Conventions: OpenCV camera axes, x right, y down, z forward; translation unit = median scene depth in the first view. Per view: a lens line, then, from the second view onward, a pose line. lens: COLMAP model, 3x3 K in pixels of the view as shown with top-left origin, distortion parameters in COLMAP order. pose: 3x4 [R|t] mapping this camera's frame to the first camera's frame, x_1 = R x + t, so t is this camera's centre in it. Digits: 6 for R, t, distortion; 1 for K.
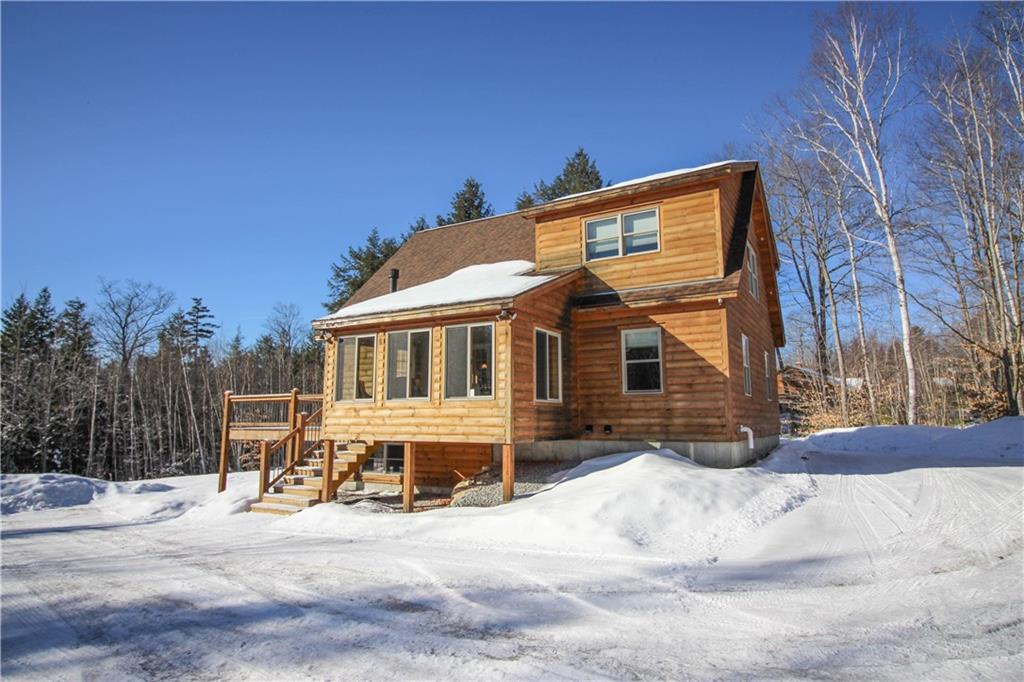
lens RADIAL K [[582.2, 0, 512.0], [0, 582.2, 341.0], [0, 0, 1]] dist [0.003409, -0.000369]
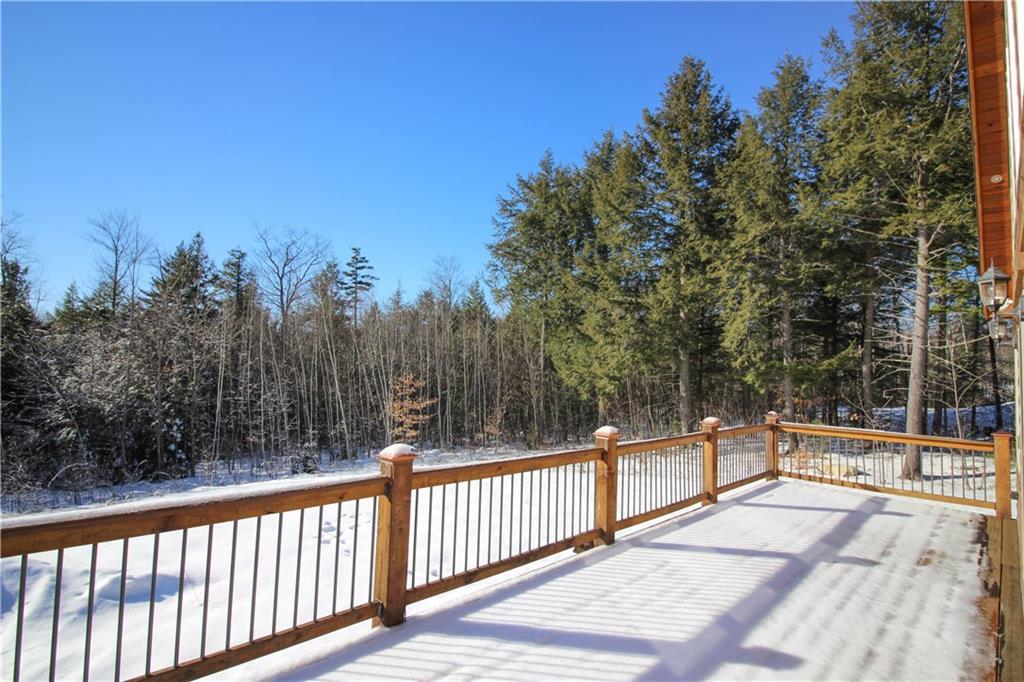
lens RADIAL K [[511.5, 0, 512.0], [0, 511.5, 341.0], [0, 0, 1]] dist [-0.003096, -0.000348]
pose [[0.968566, 0.021447, -0.247830, -0.101771], [-0.003646, 0.997393, 0.072063, 0.016386], [0.248730, -0.068894, 0.966120, 0.285433]]
